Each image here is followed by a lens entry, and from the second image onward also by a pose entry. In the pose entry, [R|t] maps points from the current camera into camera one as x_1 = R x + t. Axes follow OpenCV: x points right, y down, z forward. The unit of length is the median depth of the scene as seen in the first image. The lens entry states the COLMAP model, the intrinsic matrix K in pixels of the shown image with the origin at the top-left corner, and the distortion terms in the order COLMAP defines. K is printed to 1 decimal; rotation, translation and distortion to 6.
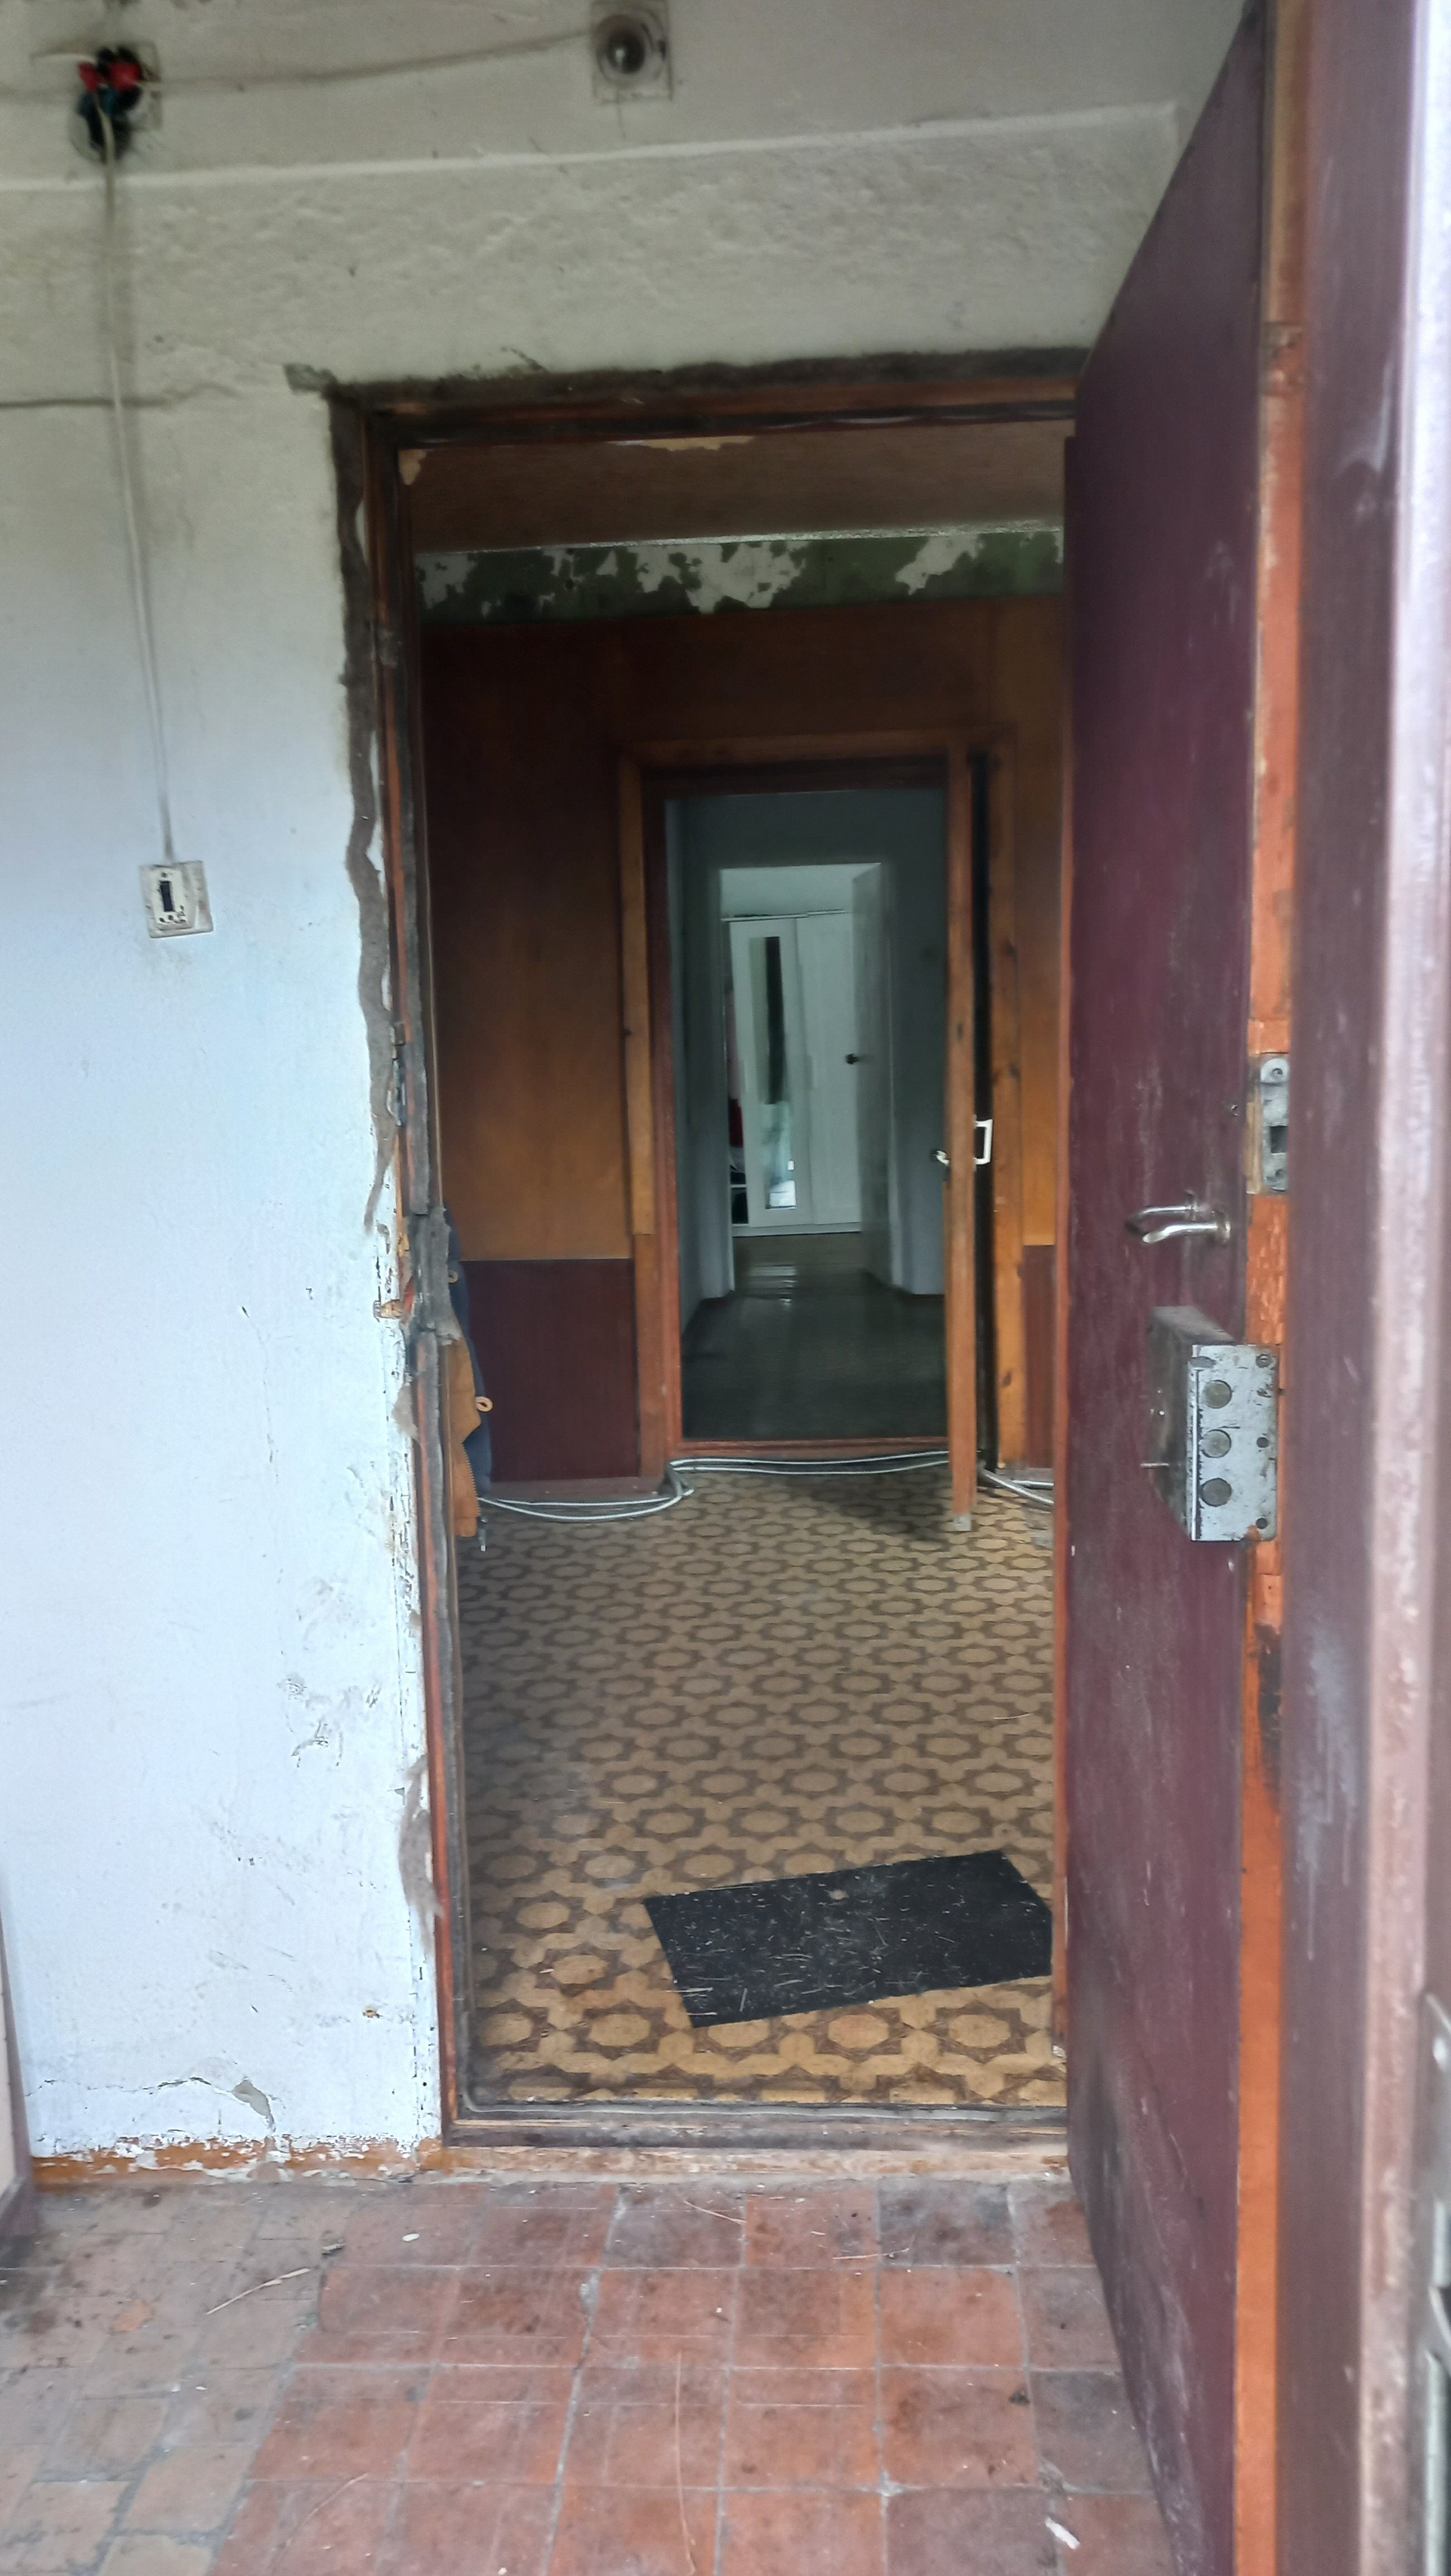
lens RADIAL K [[1946.5, 0, 722.1], [0, 1946.5, 1296.2], [0, 0, 1]] dist [0.100203, -0.170272]
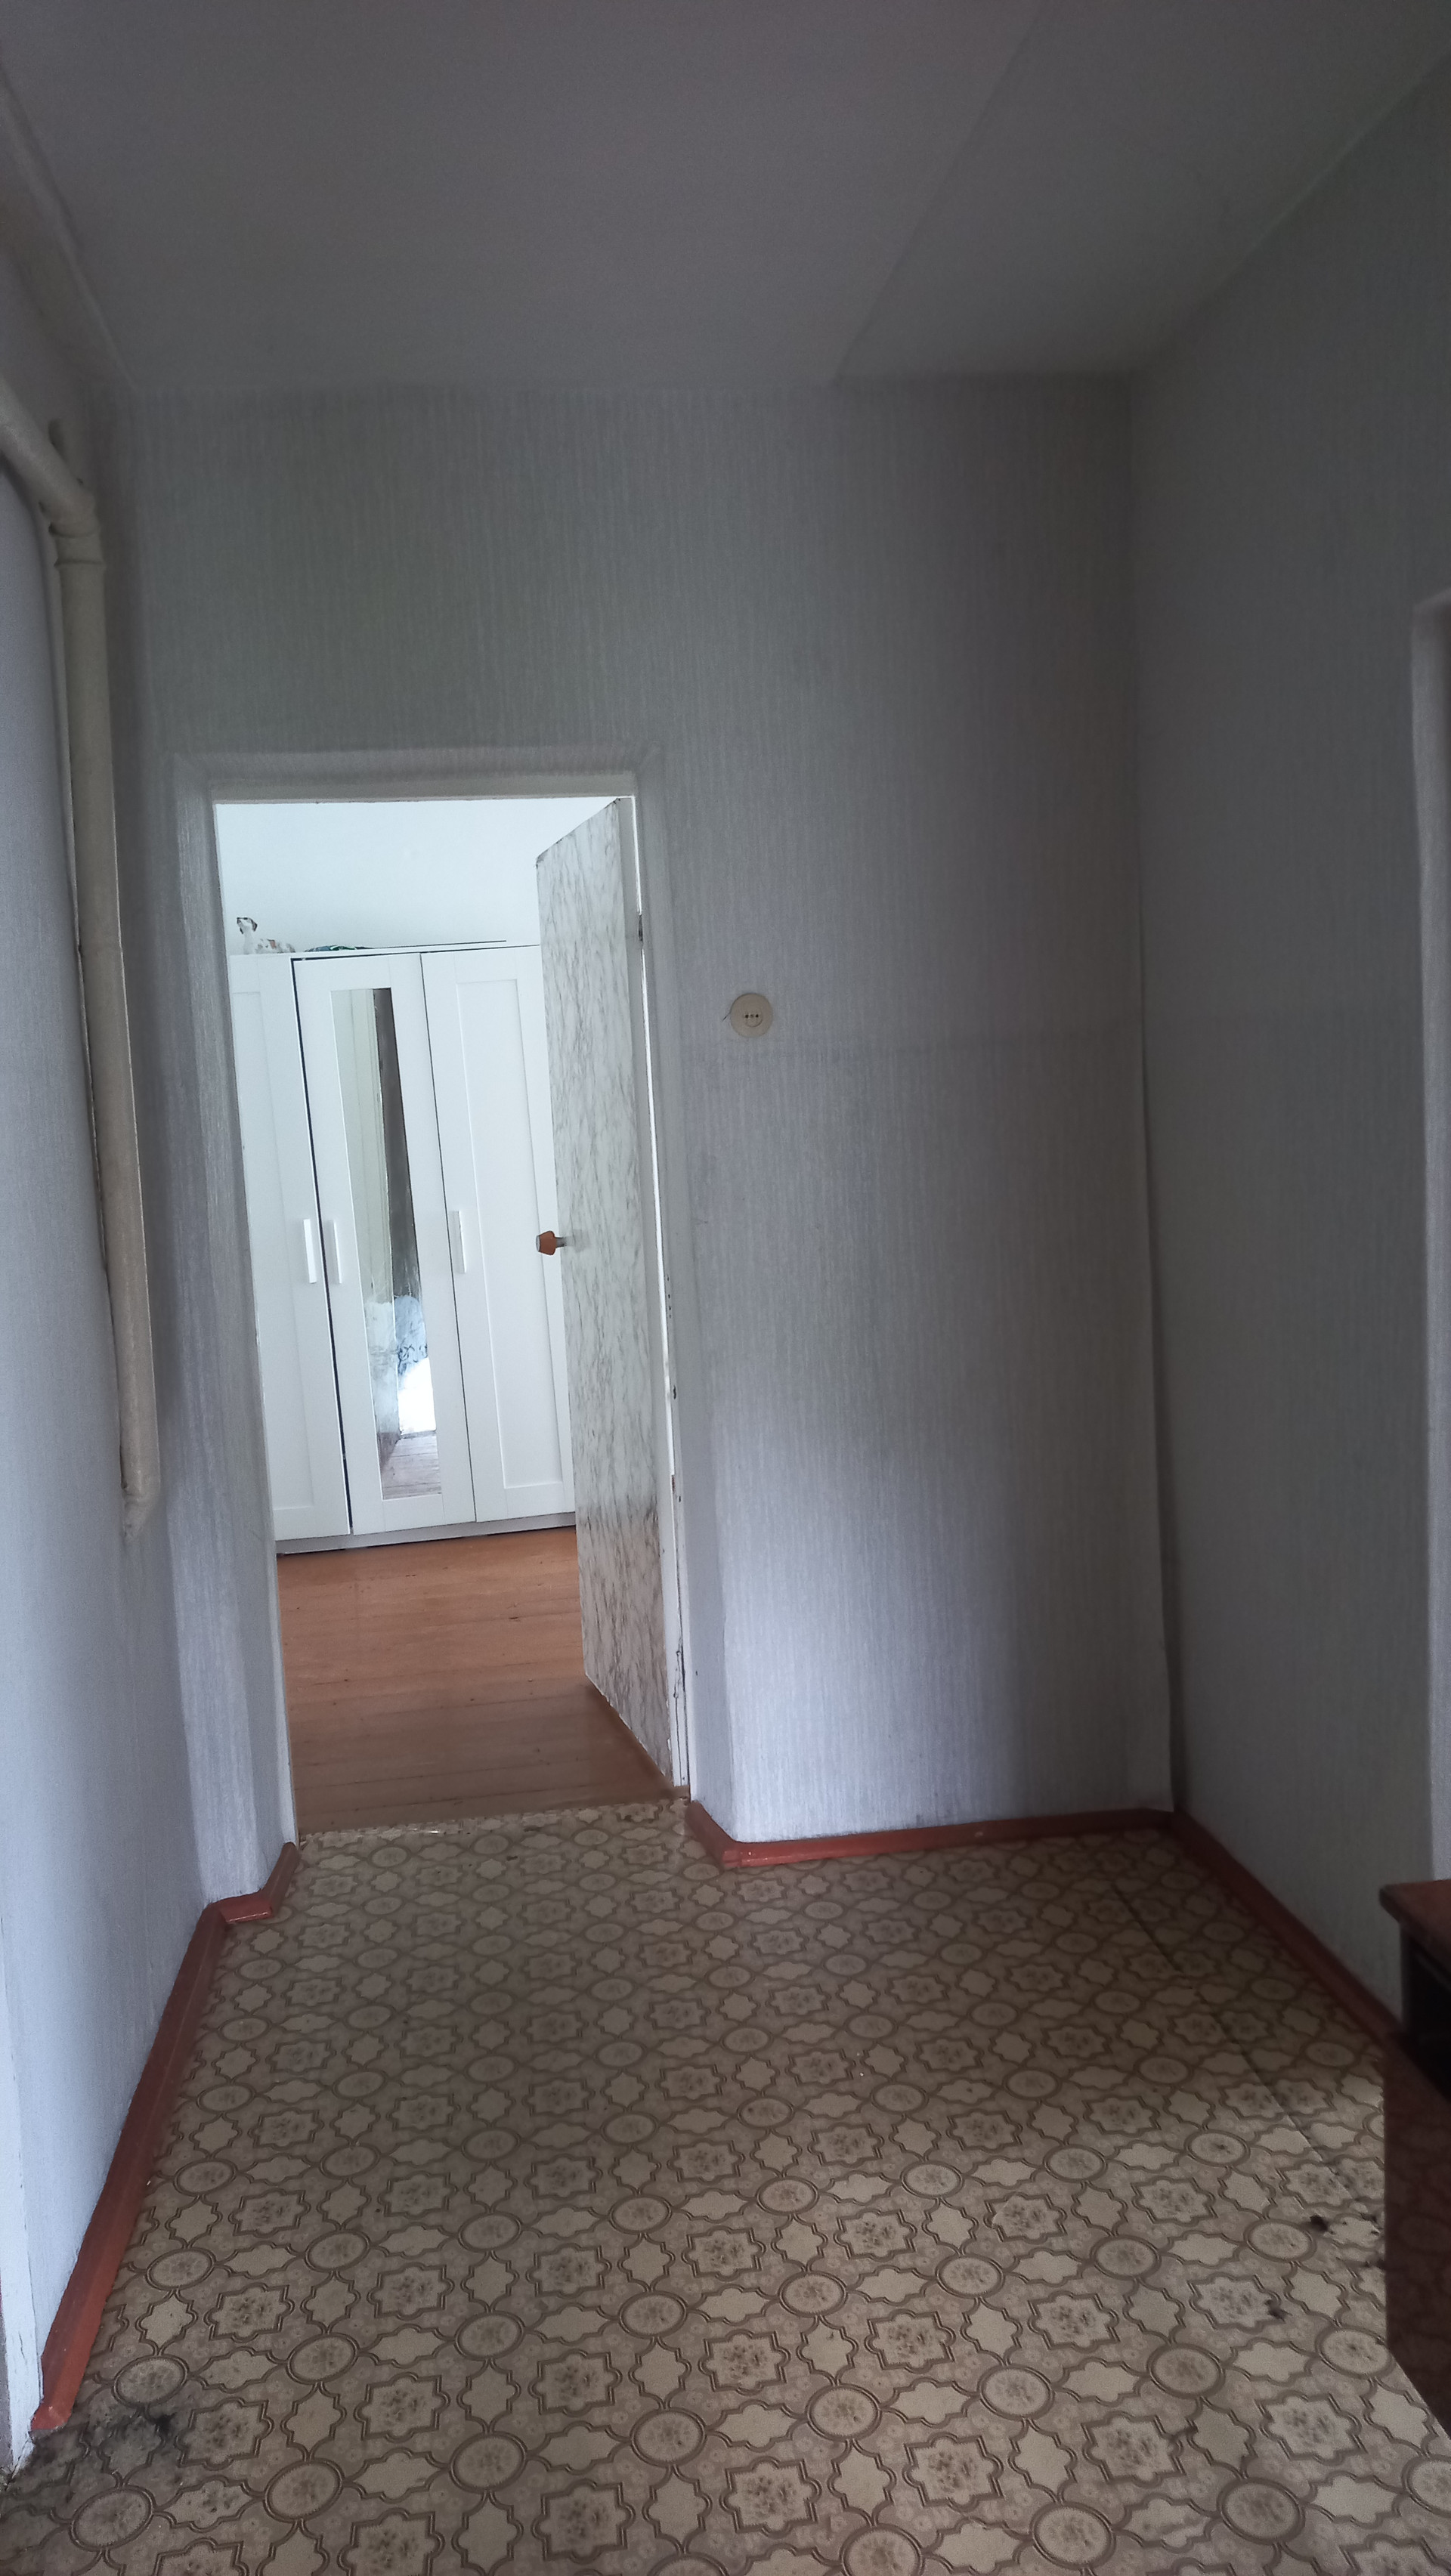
lens RADIAL K [[1946.5, 0, 722.1], [0, 1946.5, 1296.2], [0, 0, 1]] dist [0.100203, -0.170272]
pose [[0.982072, -0.033610, 0.185484, 0.021703], [0.038768, 0.998954, -0.024252, -0.105744], [-0.184475, 0.031008, 0.982348, 0.590081]]
